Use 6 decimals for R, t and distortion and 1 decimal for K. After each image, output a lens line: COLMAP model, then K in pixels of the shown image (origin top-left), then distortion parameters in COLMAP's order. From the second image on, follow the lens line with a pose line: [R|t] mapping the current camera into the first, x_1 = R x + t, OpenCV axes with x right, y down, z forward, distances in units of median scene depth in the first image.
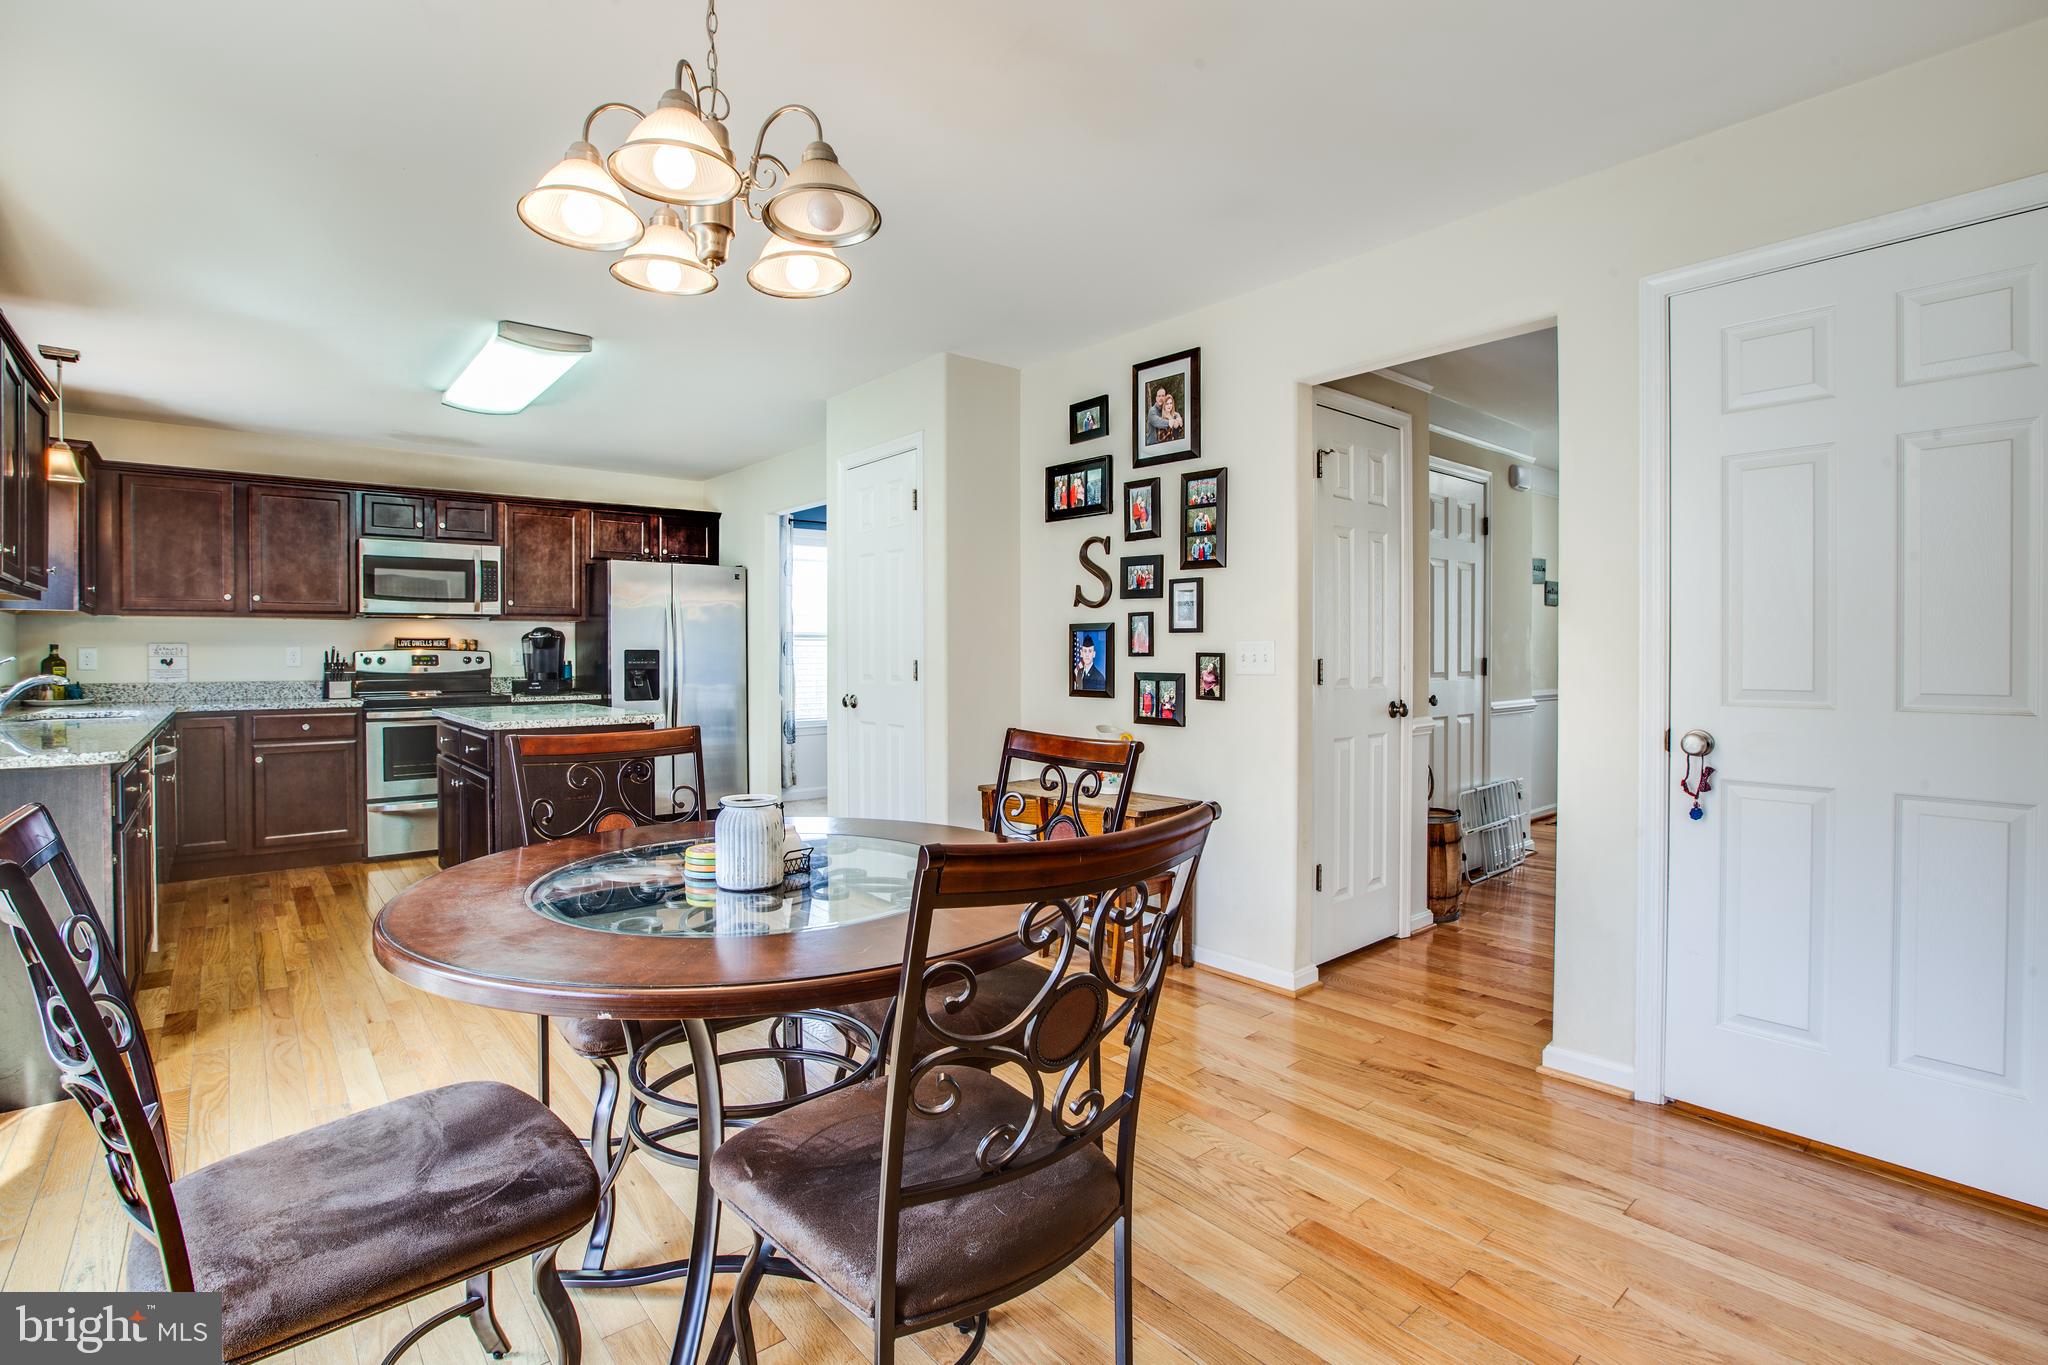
lens RADIAL K [[949.8, 0, 980.4], [0, 949.8, 652.8], [0, 0, 1]] dist [-0.014223, 0.001507]
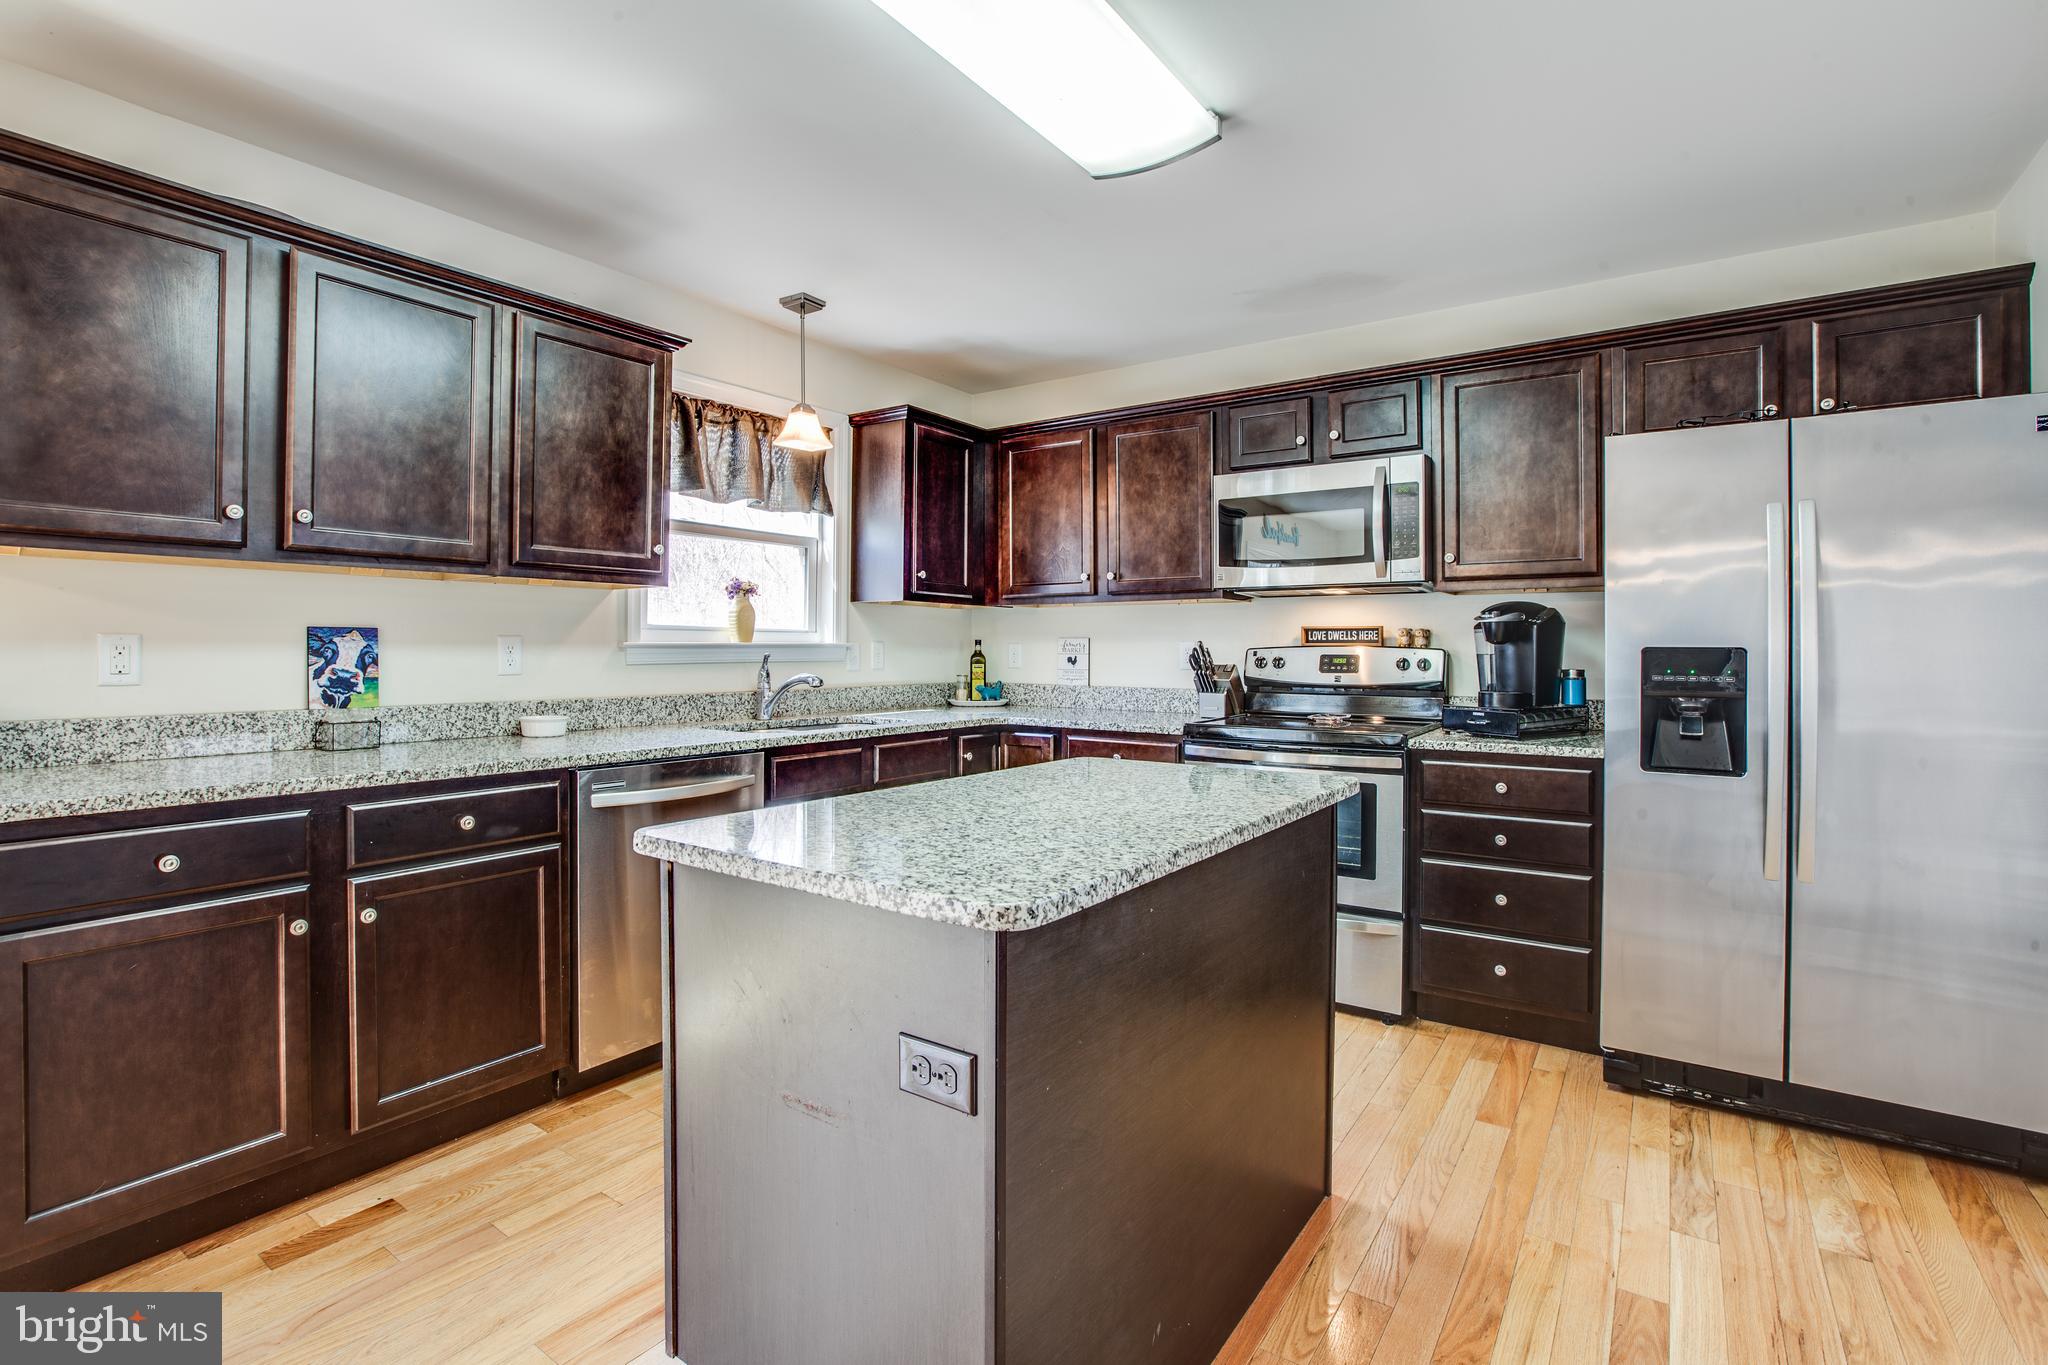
lens RADIAL K [[961.5, 0, 1035.1], [0, 961.5, 647.4], [0, 0, 1]] dist [-0.024369, 0.000374]
pose [[0.298701, 0.002258, -0.954344, -0.060074], [-0.005872, 0.999983, 0.000528, -0.001874], [0.954329, 0.005446, 0.298709, 0.695547]]
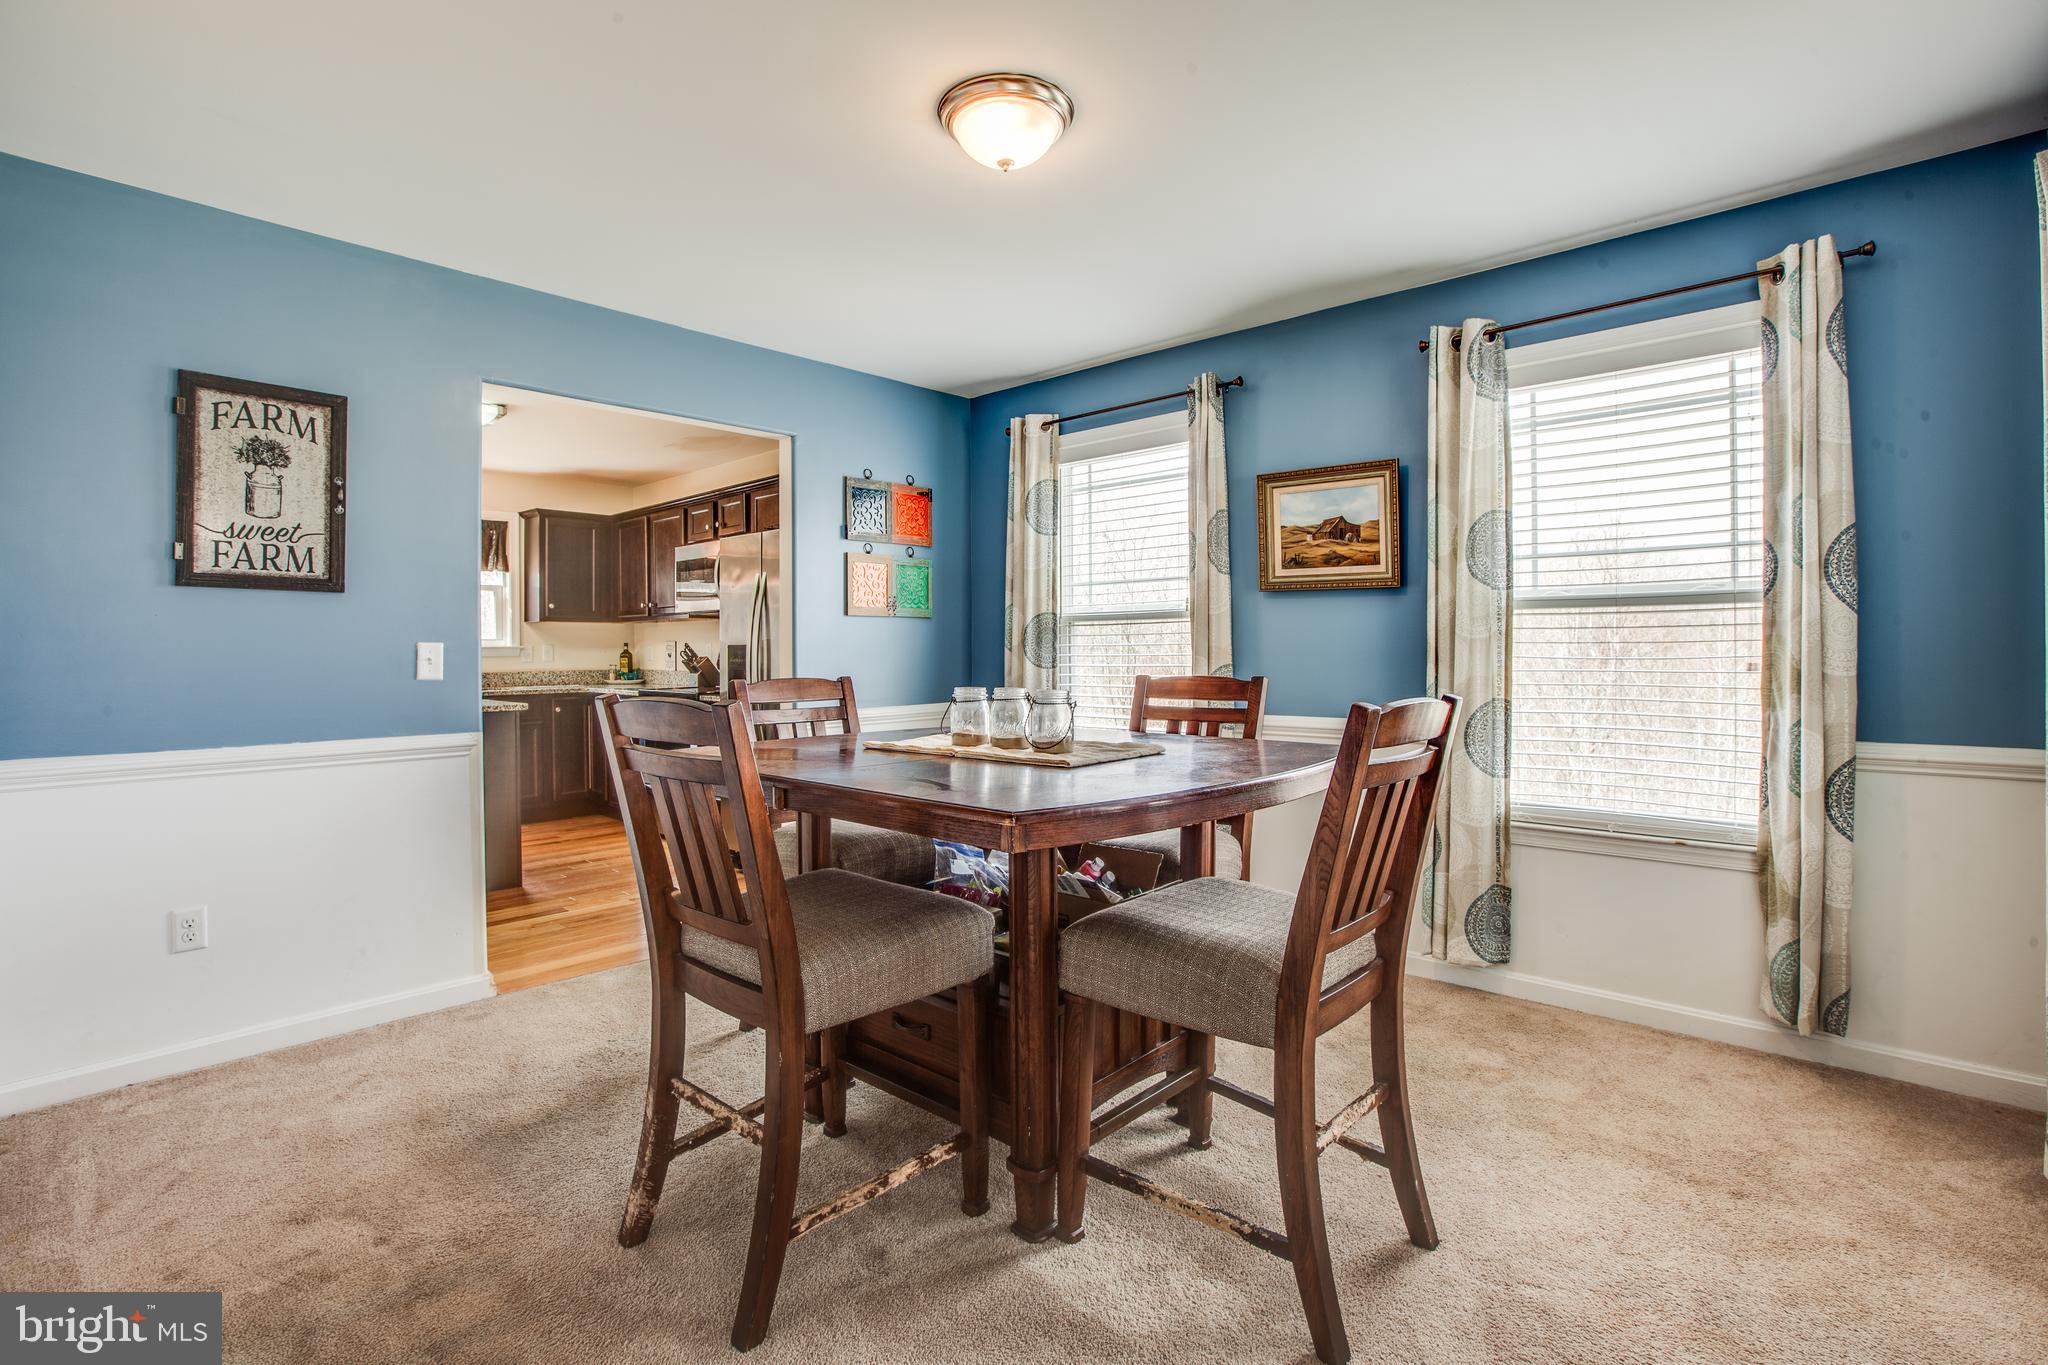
lens RADIAL K [[947.2, 0, 1023.3], [0, 947.2, 659.9], [0, 0, 1]] dist [-0.043932, 0.012639]
pose [[0.147049, 0.011075, -0.989067, 0.536223], [0.002063, 0.999932, 0.011504, 0.001695], [0.989127, -0.003732, 0.147016, 1.268701]]
